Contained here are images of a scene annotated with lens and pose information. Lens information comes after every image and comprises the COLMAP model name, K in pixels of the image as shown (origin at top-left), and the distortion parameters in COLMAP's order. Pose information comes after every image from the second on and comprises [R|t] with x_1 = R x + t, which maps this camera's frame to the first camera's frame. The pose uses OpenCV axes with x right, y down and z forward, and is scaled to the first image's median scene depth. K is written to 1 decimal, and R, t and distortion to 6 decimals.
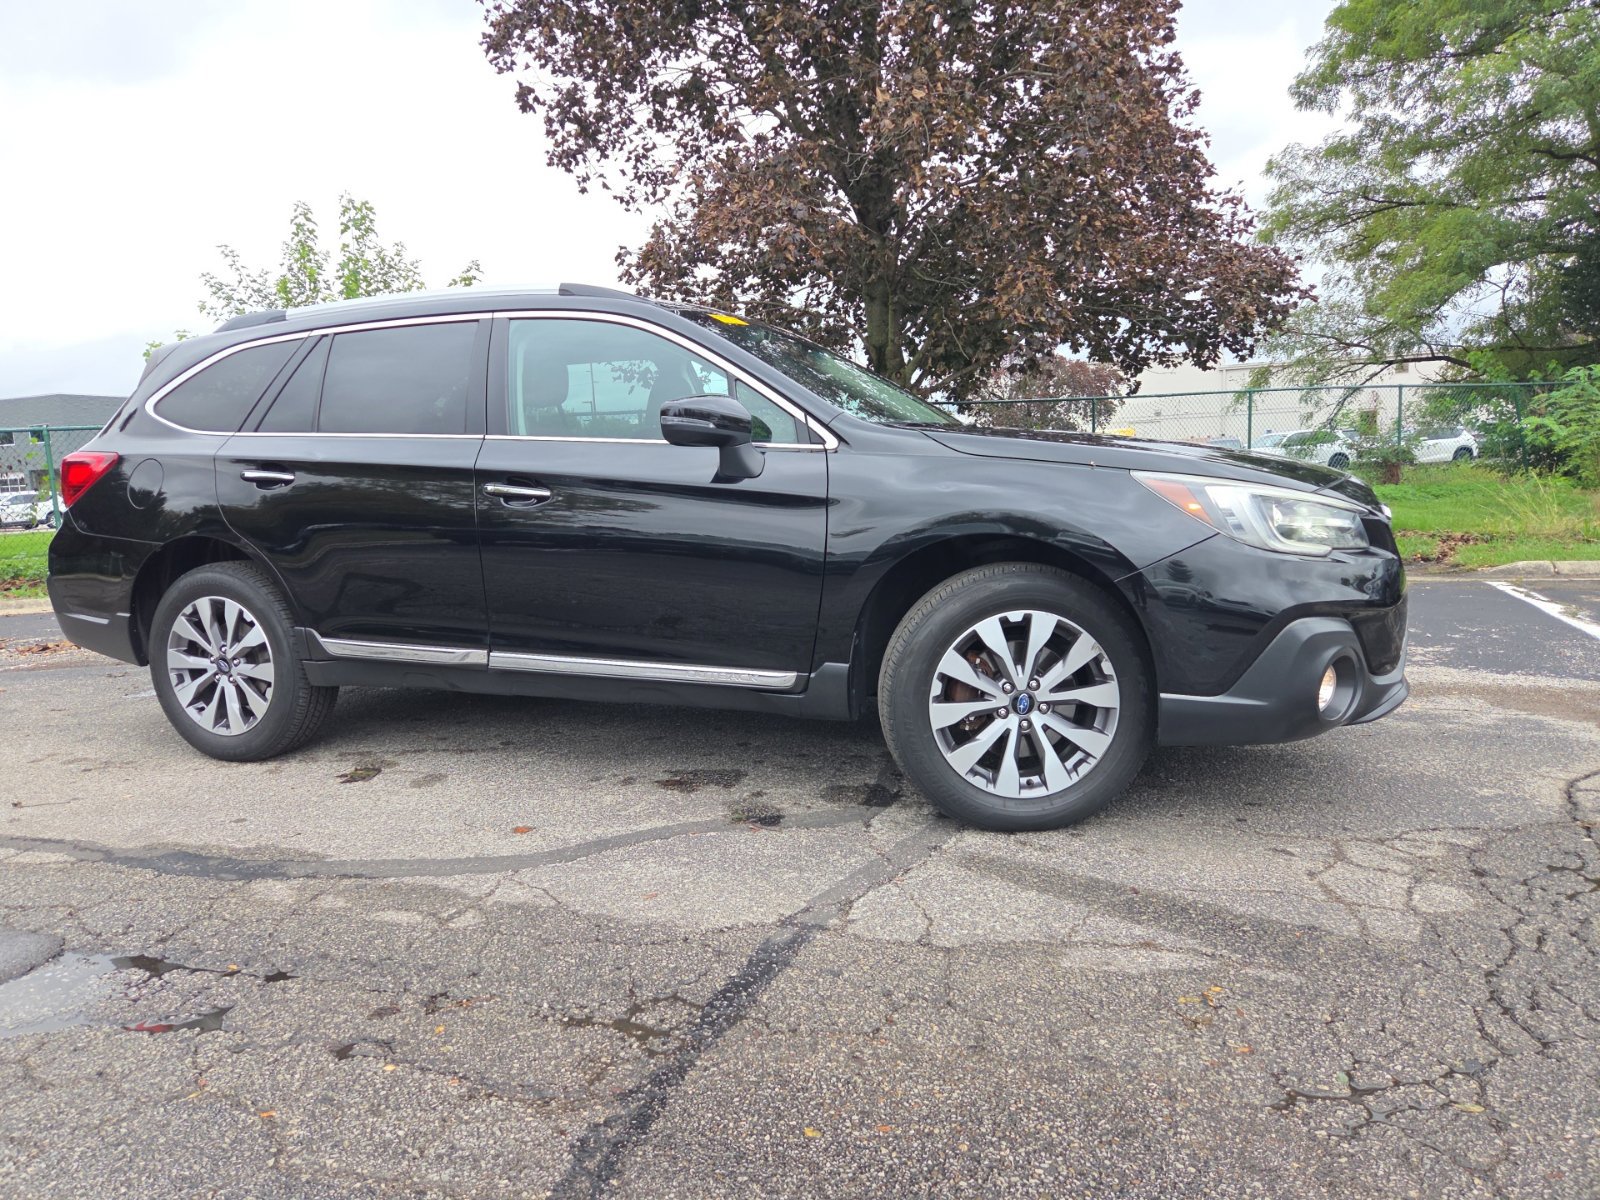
lens RADIAL K [[1071.5, 0, 783.9], [0, 1071.5, 596.6], [0, 0, 1]] dist [0.068310, -0.050015]
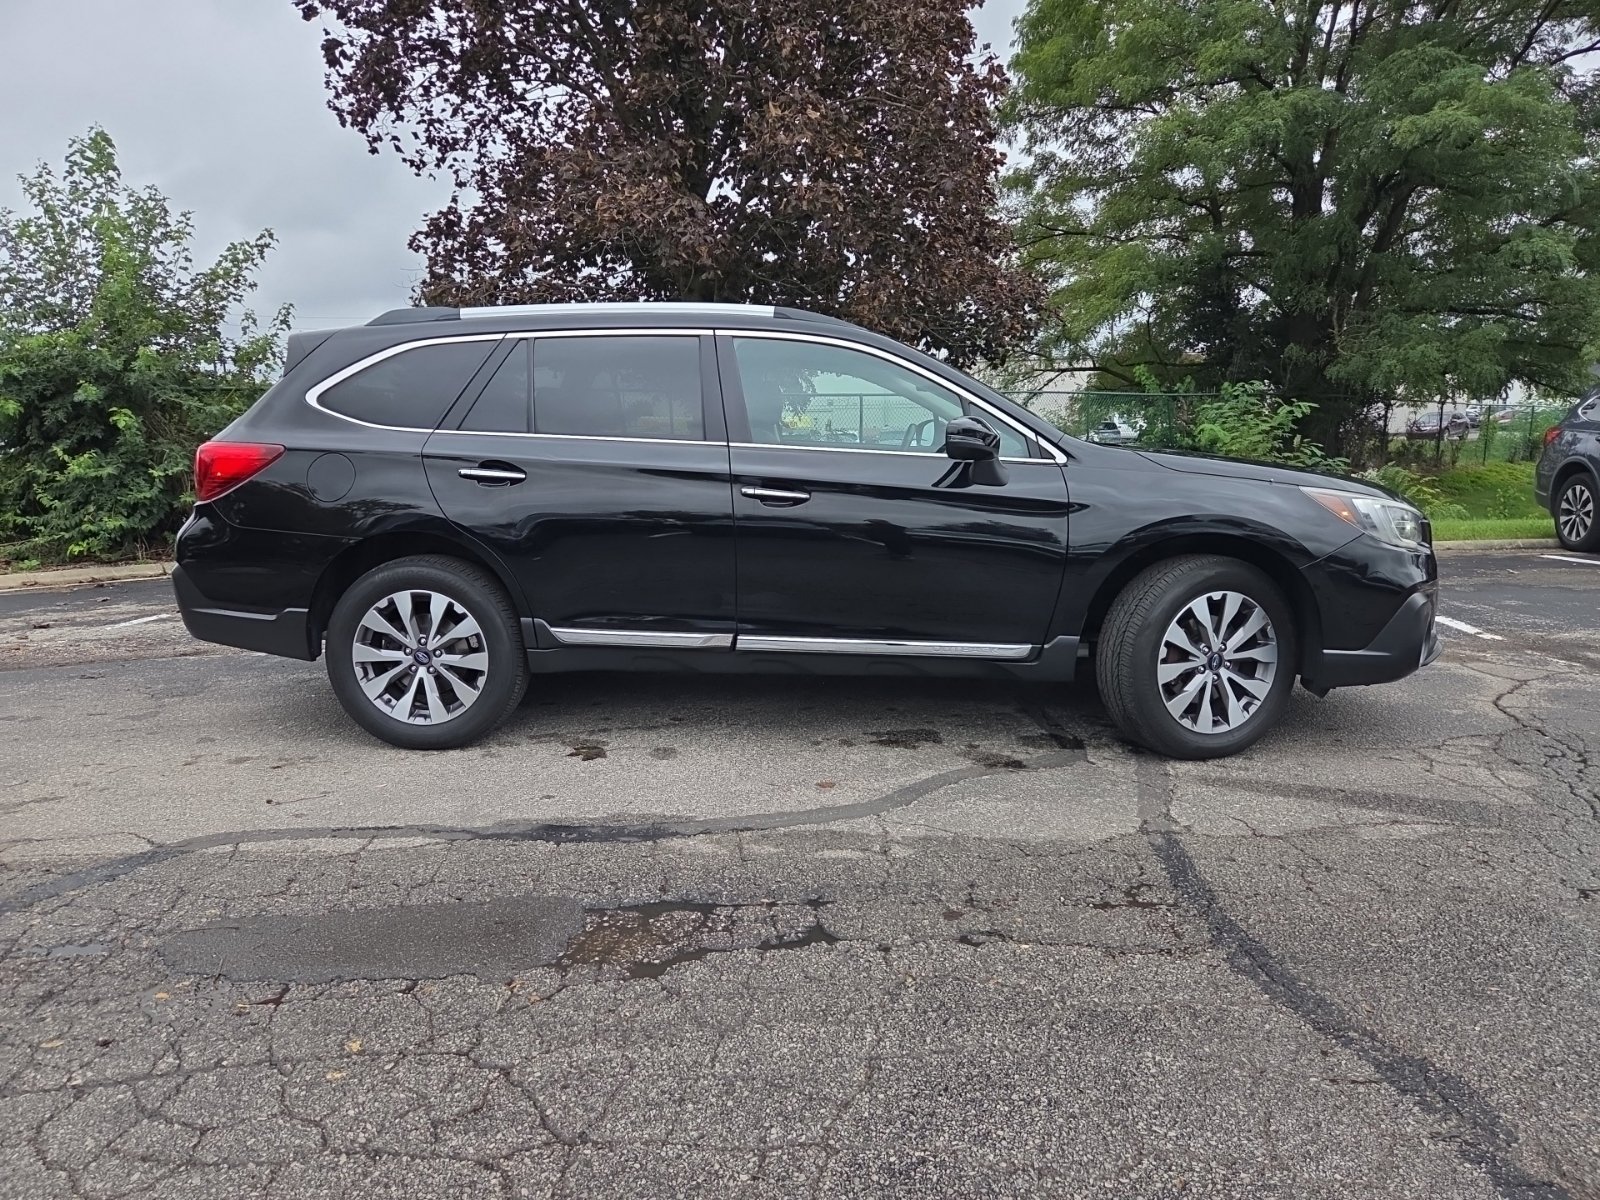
lens RADIAL K [[1071.5, 0, 786.4], [0, 1071.5, 607.0], [0, 0, 1]] dist [0.068310, -0.050015]
pose [[0.951625, -0.020865, 0.306551, -0.530829], [0.012103, 0.999463, 0.030457, -0.011289], [-0.307022, -0.025273, 0.951367, -0.075669]]
